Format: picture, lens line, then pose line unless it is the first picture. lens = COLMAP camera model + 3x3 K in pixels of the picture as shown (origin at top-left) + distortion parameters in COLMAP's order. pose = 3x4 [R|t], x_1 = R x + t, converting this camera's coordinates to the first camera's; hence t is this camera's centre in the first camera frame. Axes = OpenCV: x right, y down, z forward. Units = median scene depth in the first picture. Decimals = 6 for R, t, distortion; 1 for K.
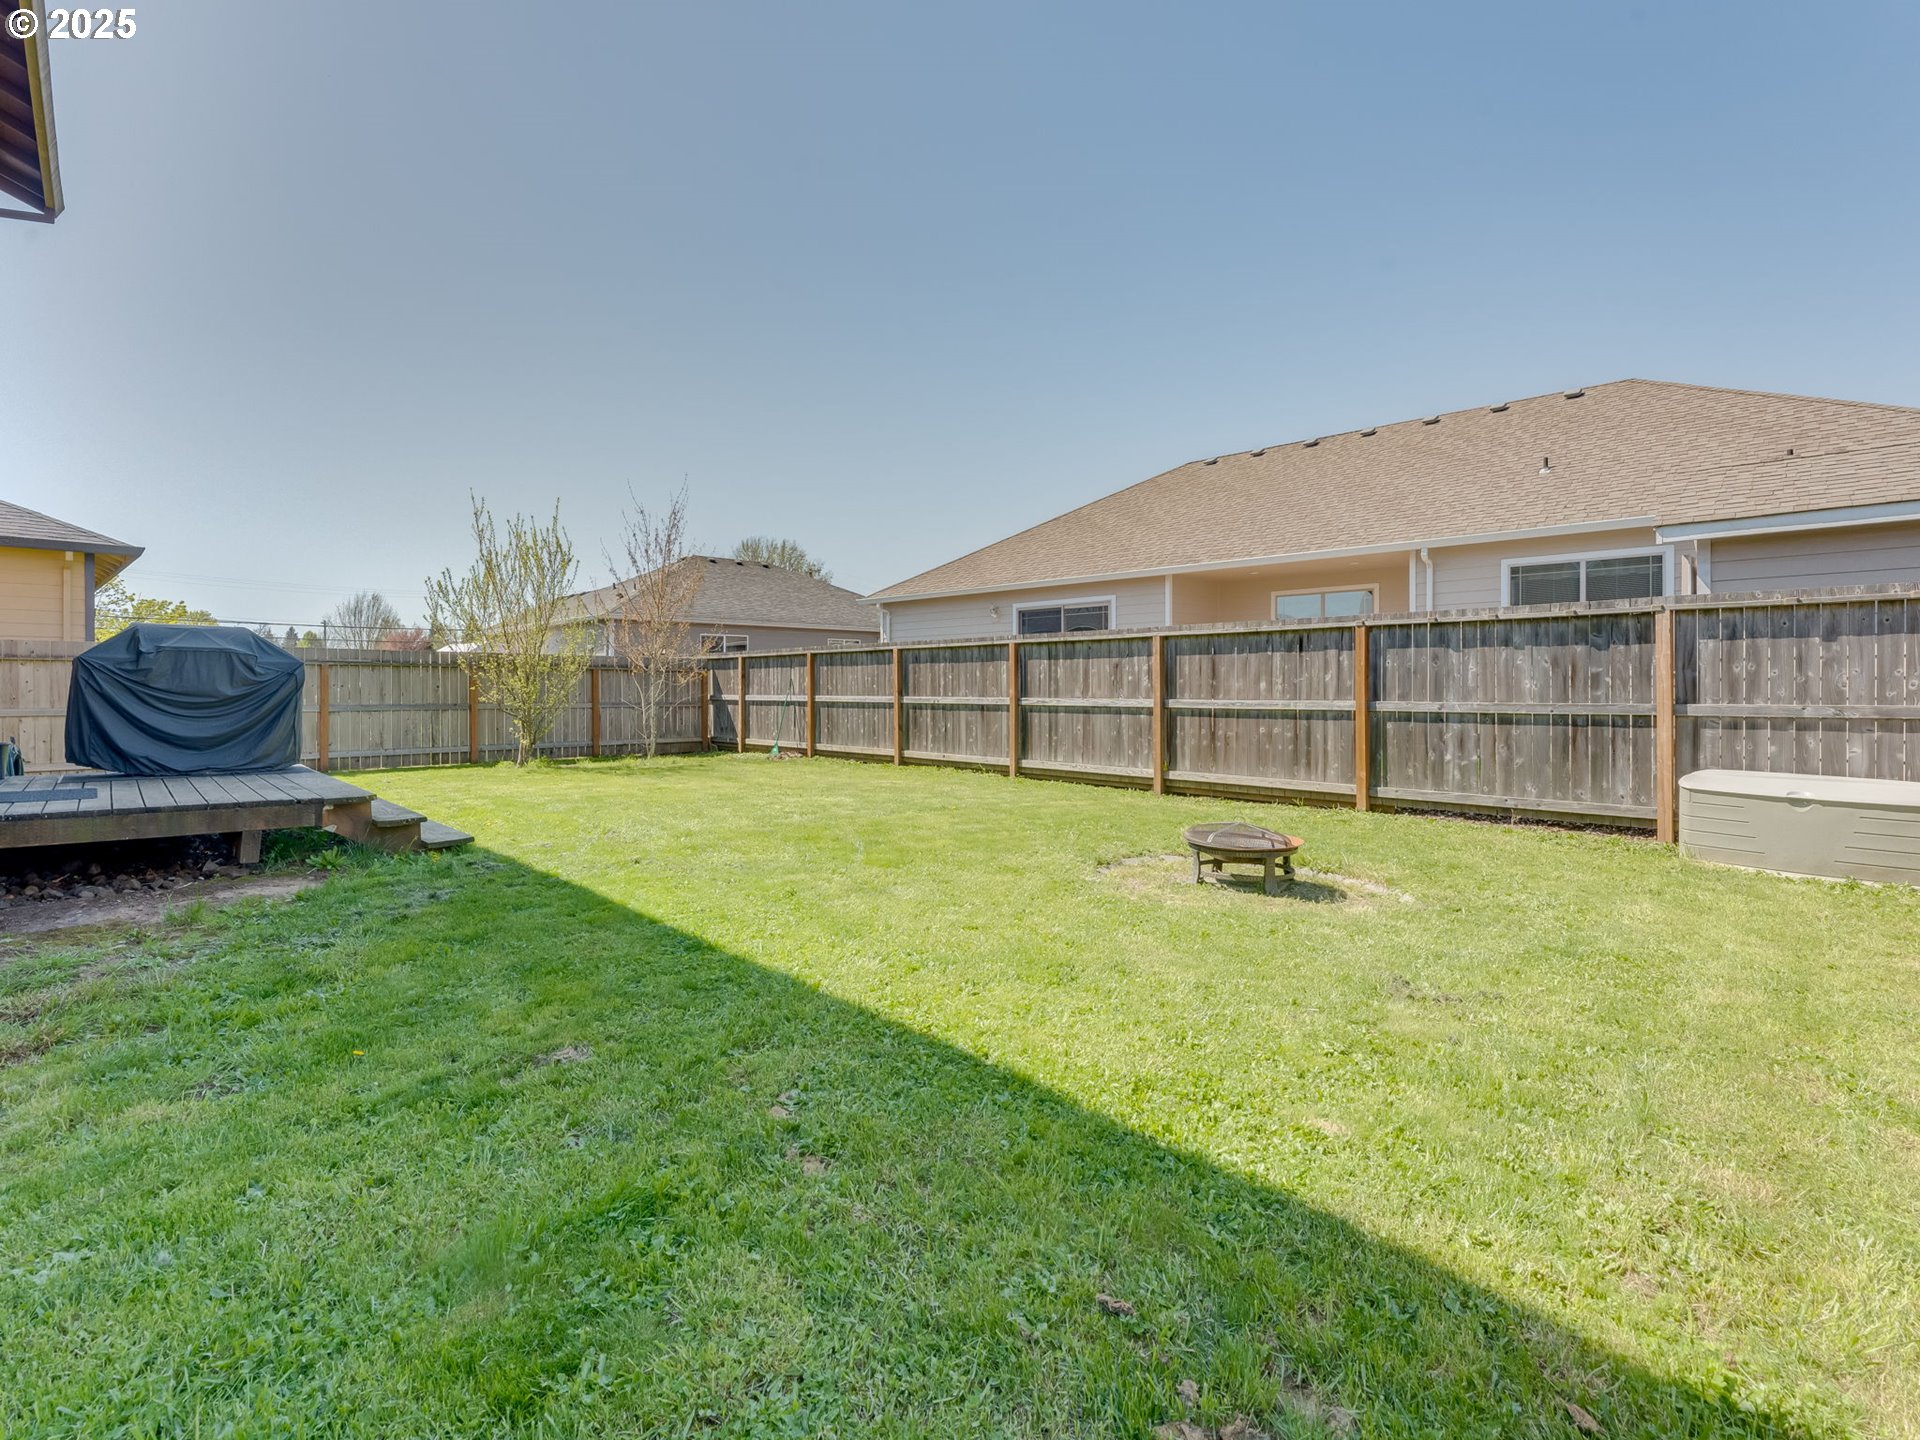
lens RADIAL K [[876.6, 0, 959.2], [0, 876.6, 684.3], [0, 0, 1]] dist [0.002506, 0.000257]
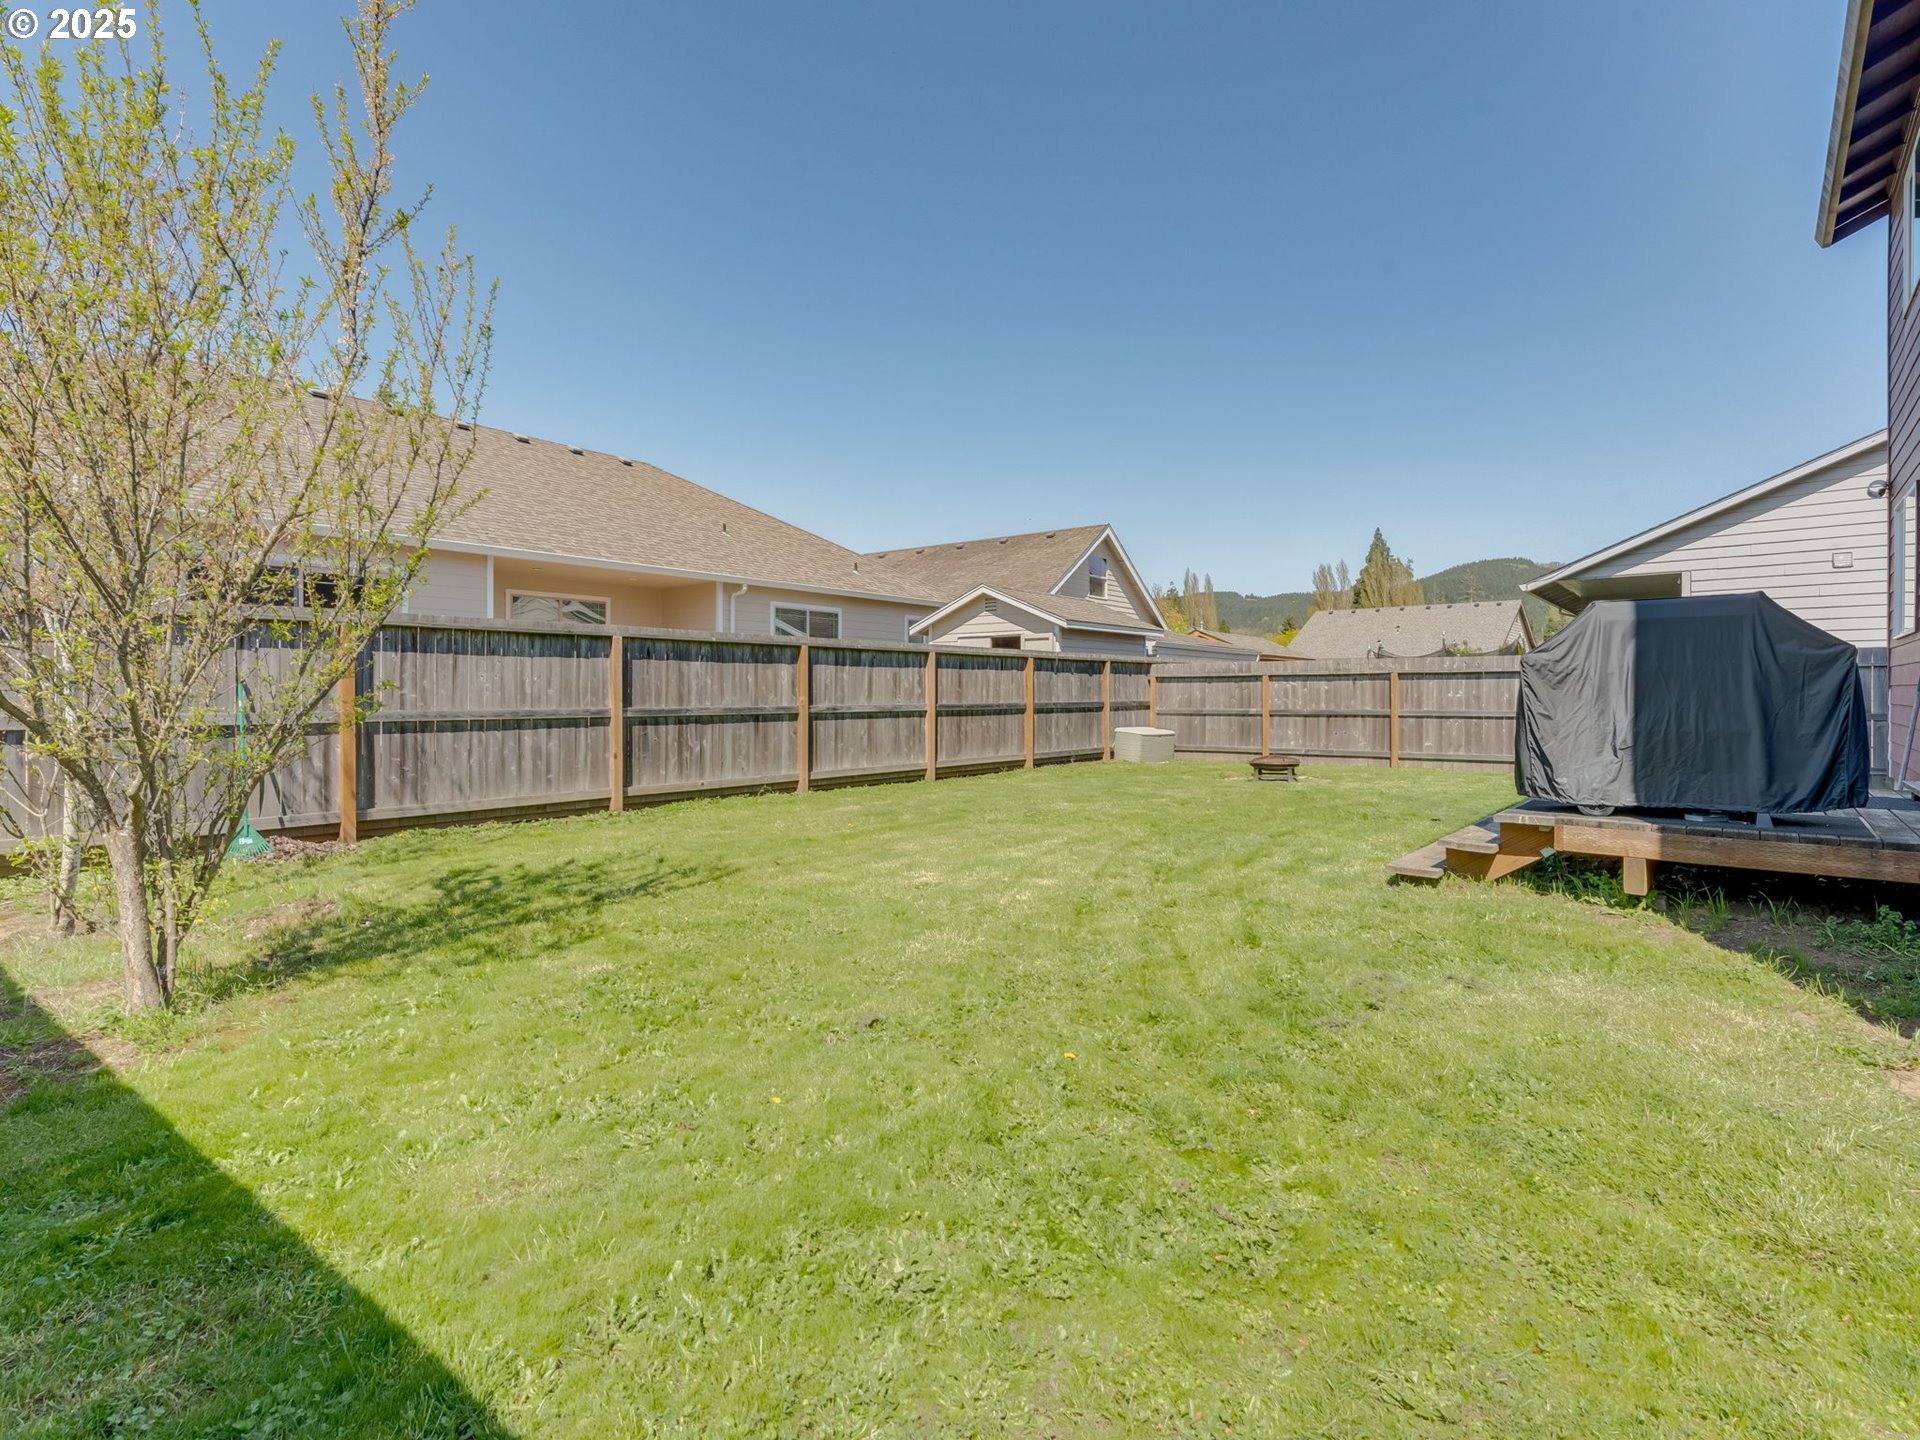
lens RADIAL K [[876.6, 0, 959.2], [0, 876.6, 684.3], [0, 0, 1]] dist [0.002506, 0.000257]
pose [[-0.070282, 0.012172, 0.997453, -0.868534], [-0.002656, 0.999920, -0.012389, 0.004569], [-0.997524, -0.003520, -0.070244, 0.910580]]
